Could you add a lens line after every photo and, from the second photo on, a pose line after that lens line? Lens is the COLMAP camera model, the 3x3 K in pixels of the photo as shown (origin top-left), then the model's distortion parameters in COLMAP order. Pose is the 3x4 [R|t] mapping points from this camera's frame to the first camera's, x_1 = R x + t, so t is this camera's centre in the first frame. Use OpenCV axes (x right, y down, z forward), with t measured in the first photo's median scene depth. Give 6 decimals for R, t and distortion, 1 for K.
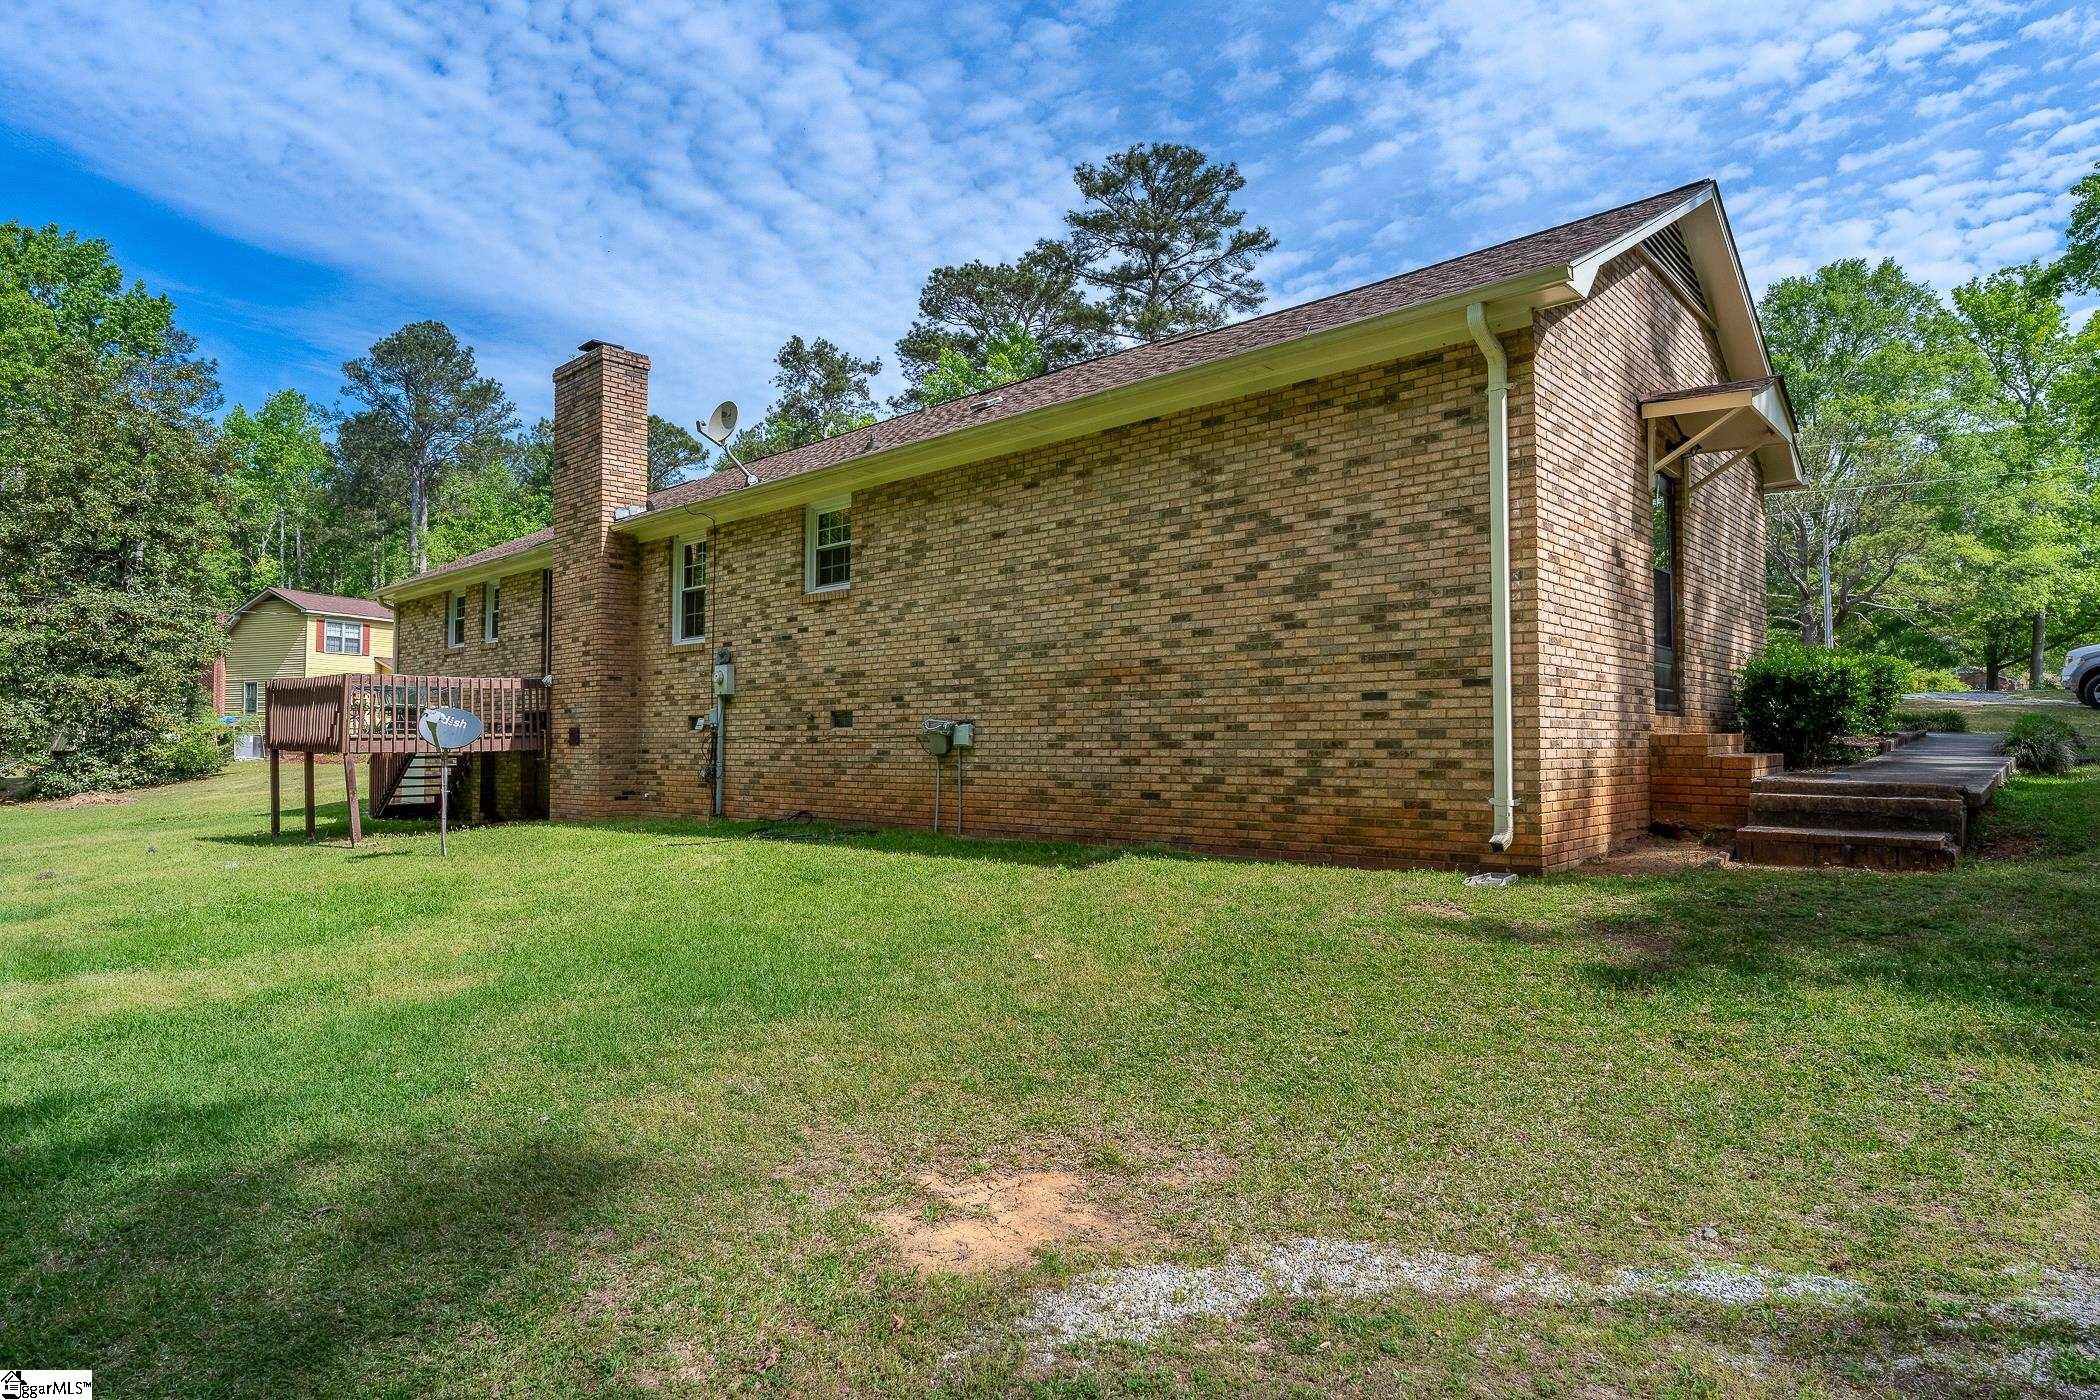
lens RADIAL K [[1137.5, 0, 1050.0], [0, 1137.5, 700.0], [0, 0, 1]] dist [0.005319, -0.001446]
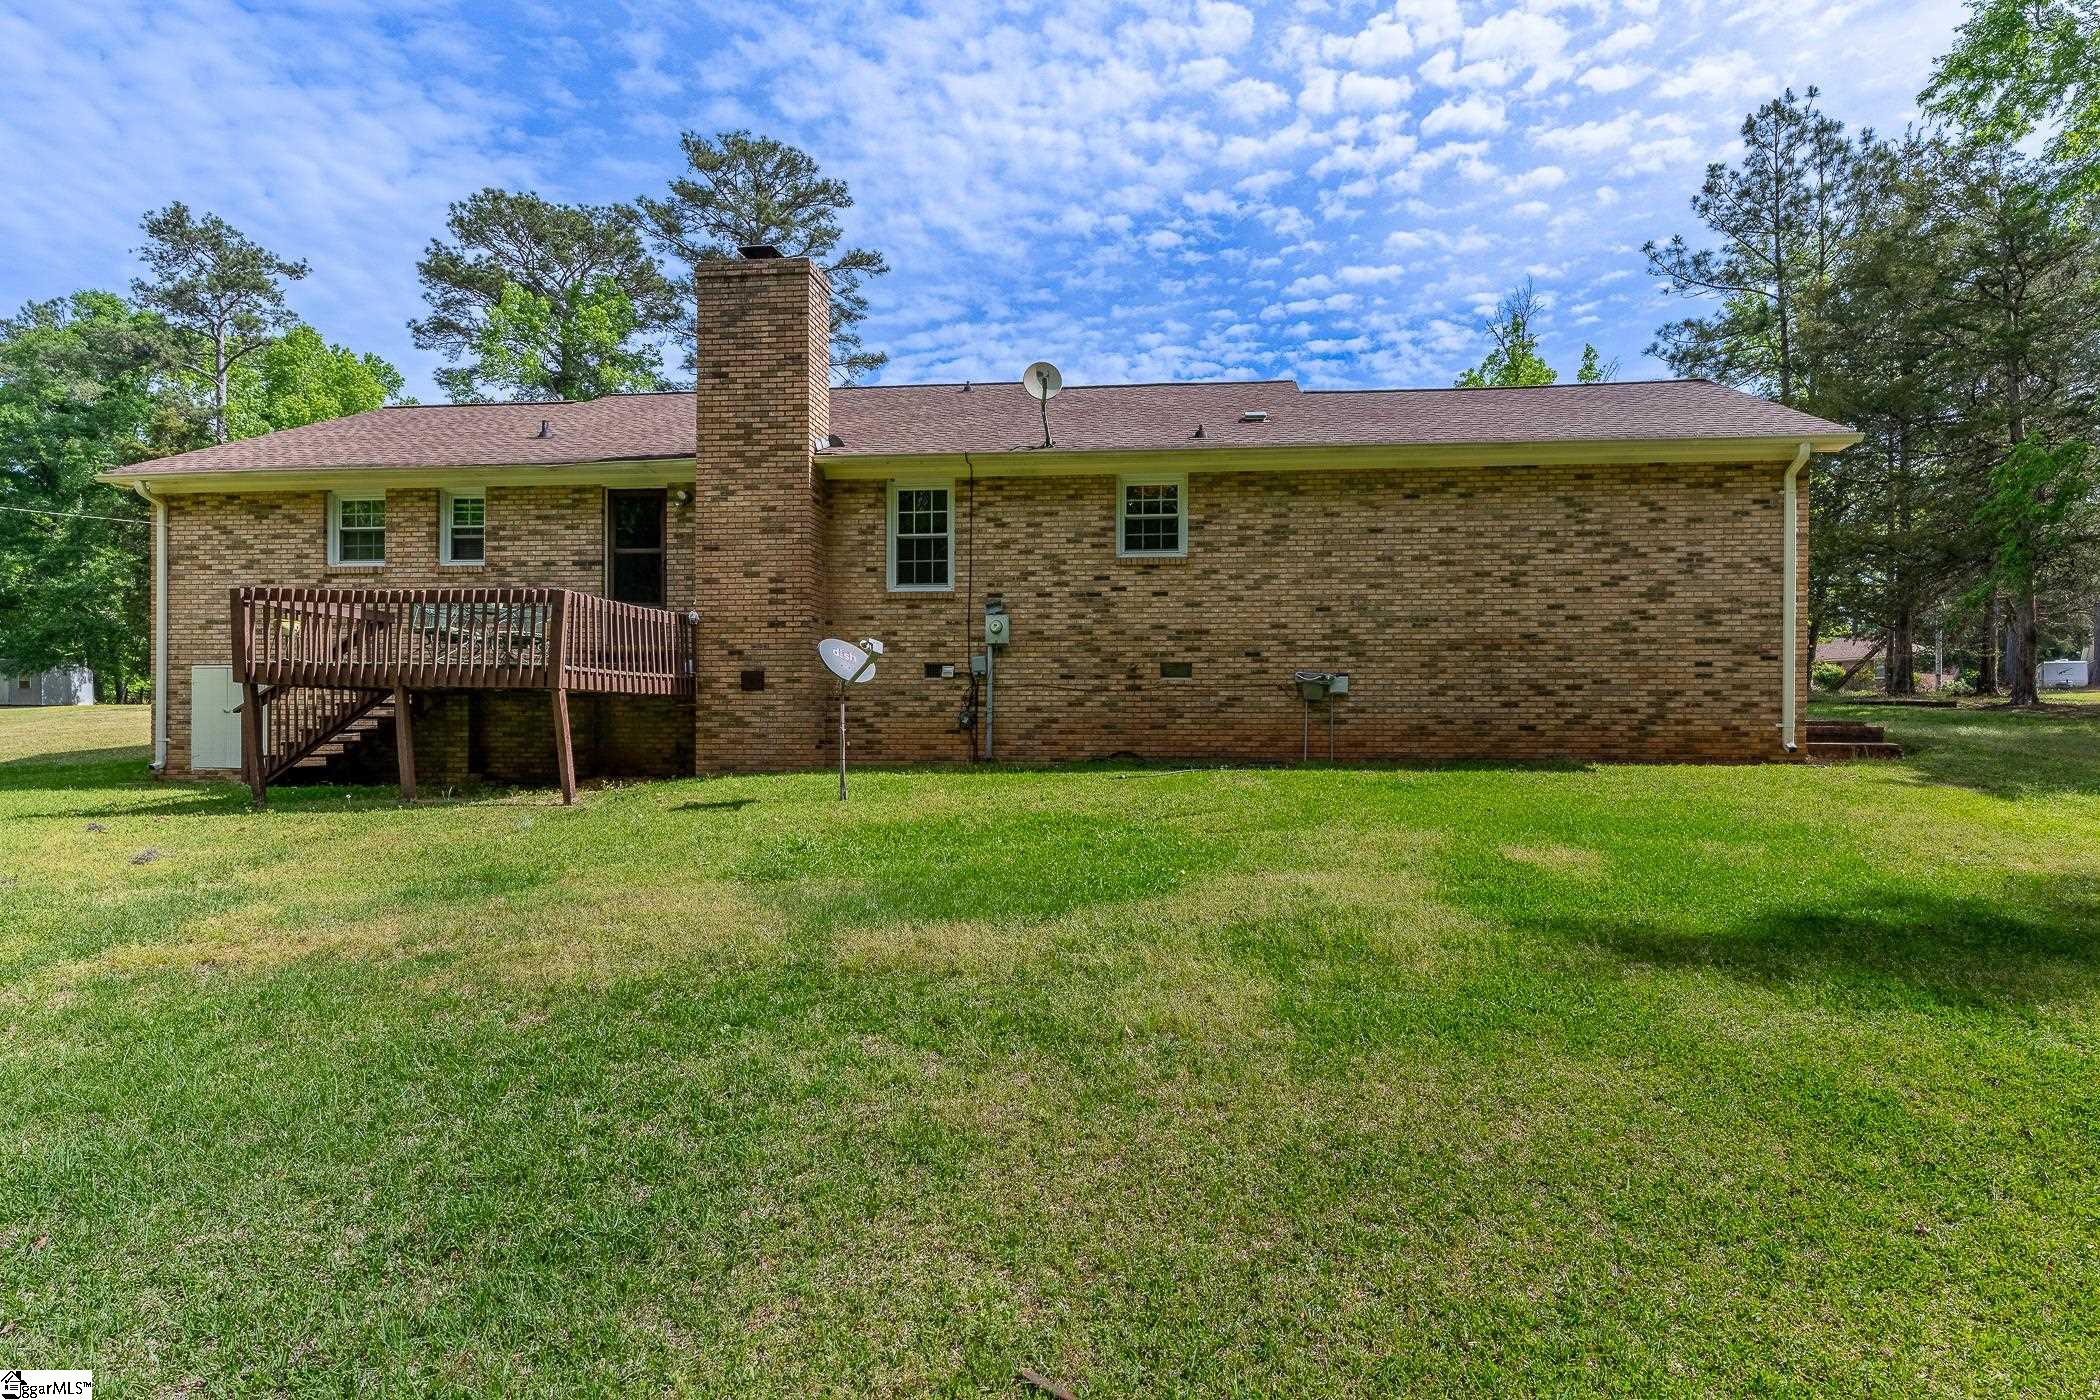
lens RADIAL K [[1022.6, 0, 1049.9], [0, 1022.6, 741.0], [0, 0, 1]] dist [0.002787, 0.000052]
pose [[0.798575, 0.000985, 0.601895, -1.146821], [-0.029835, 0.998834, 0.037949, 0.066893], [-0.601156, -0.048262, 0.797673, 0.313622]]
